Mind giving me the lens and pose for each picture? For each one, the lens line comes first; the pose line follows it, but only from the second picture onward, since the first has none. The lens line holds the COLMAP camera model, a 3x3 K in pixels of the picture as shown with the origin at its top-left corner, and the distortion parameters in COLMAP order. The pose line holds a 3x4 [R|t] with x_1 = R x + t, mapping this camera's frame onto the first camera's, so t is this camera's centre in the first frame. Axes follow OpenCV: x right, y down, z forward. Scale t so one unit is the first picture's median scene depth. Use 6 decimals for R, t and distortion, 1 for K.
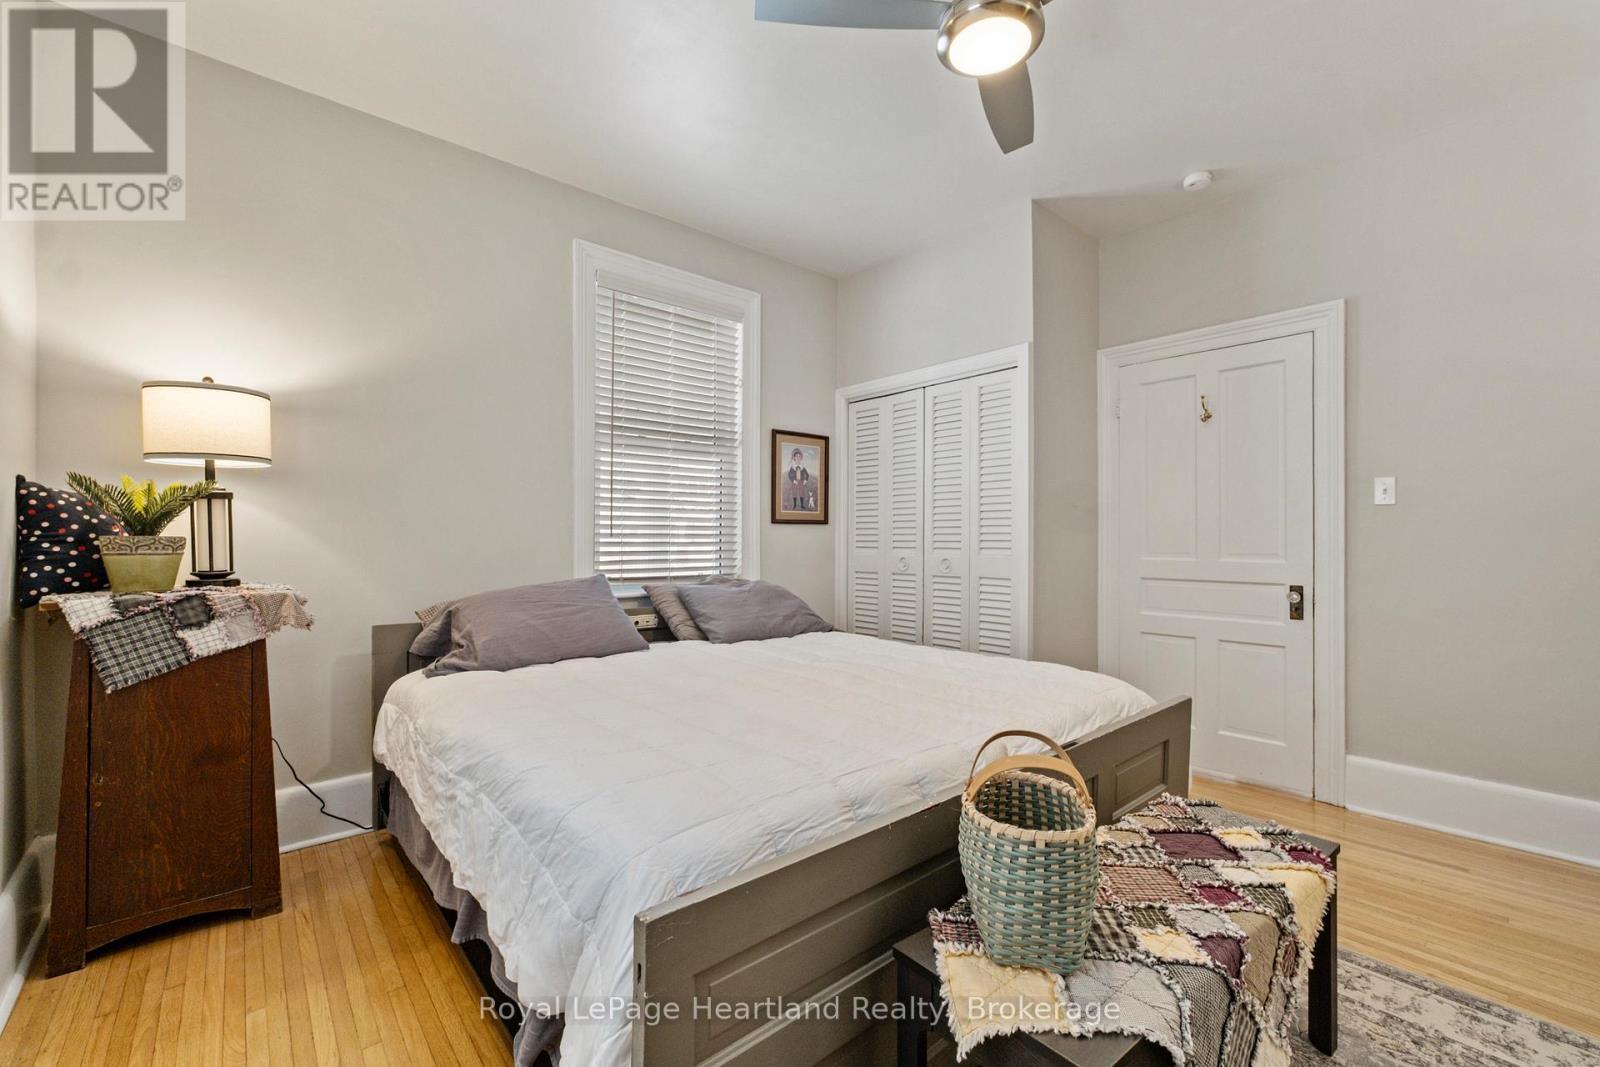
lens RADIAL K [[670.6, 0, 811.5], [0, 670.6, 543.2], [0, 0, 1]] dist [-0.031744, 0.010780]
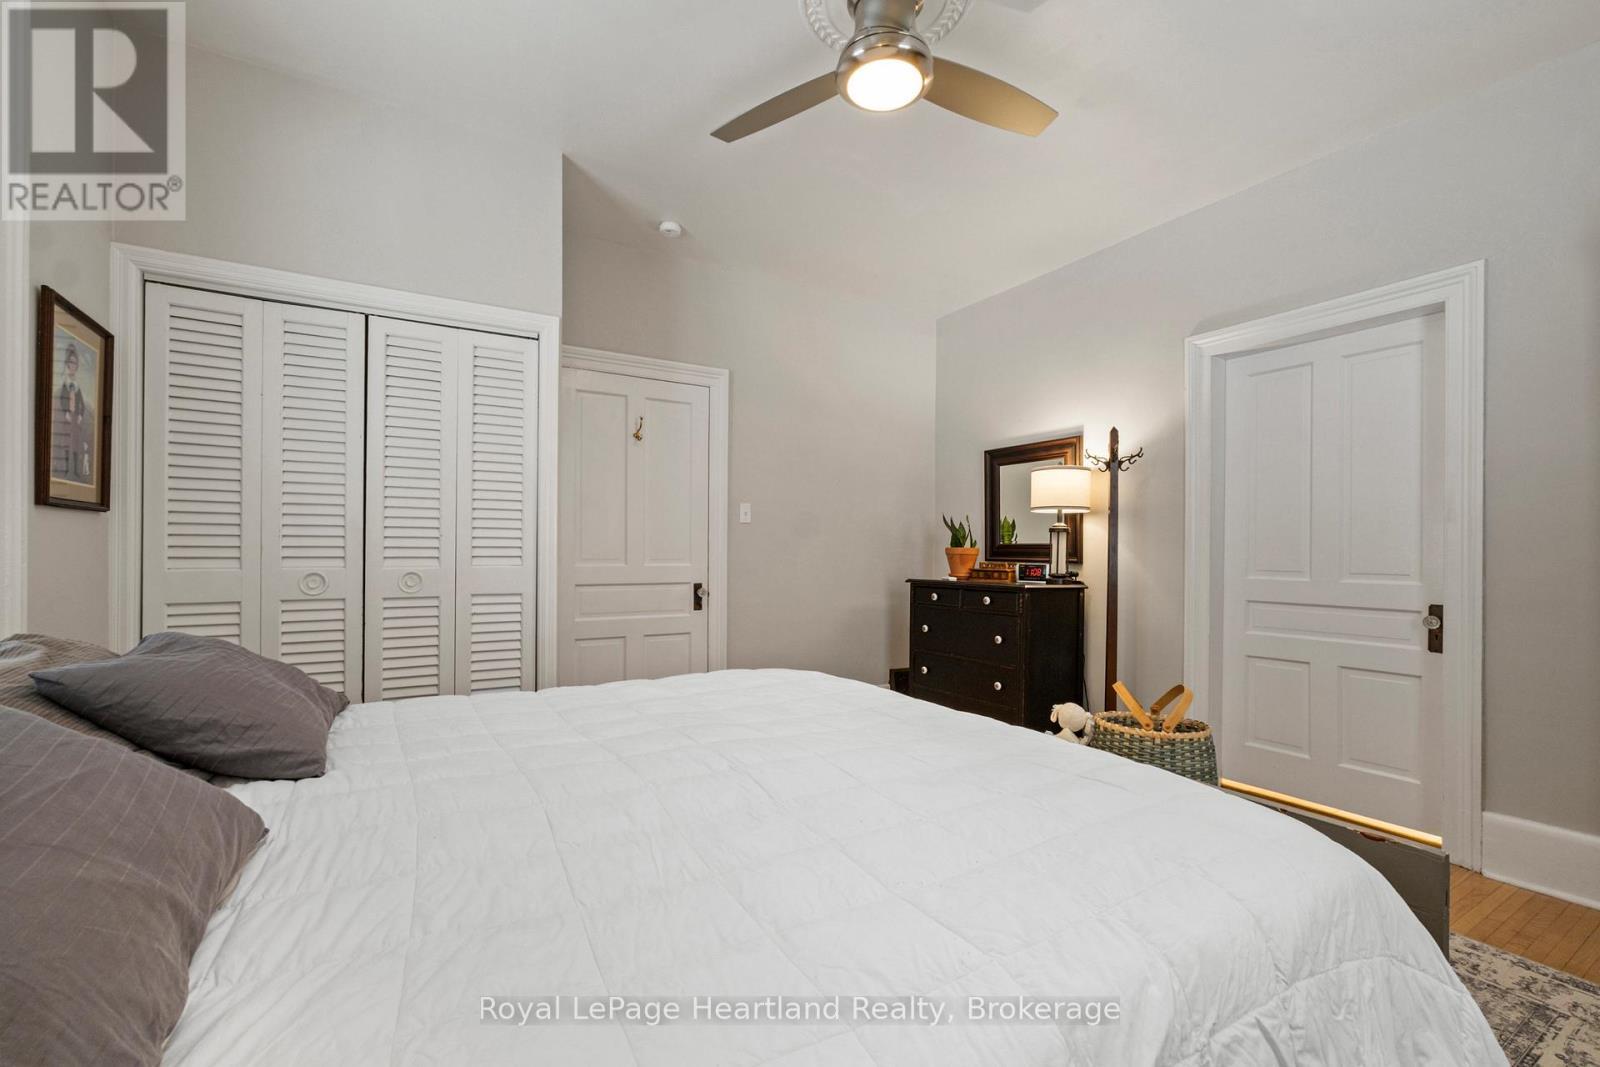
lens RADIAL K [[675.6, 0, 790.2], [0, 675.6, 547.0], [0, 0, 1]] dist [-0.000702, -0.000119]
pose [[0.185540, 0.003952, 0.982629, -0.478149], [0.001705, 0.999989, -0.004344, 0.000479], [-0.982635, 0.002482, 0.185531, 0.542728]]
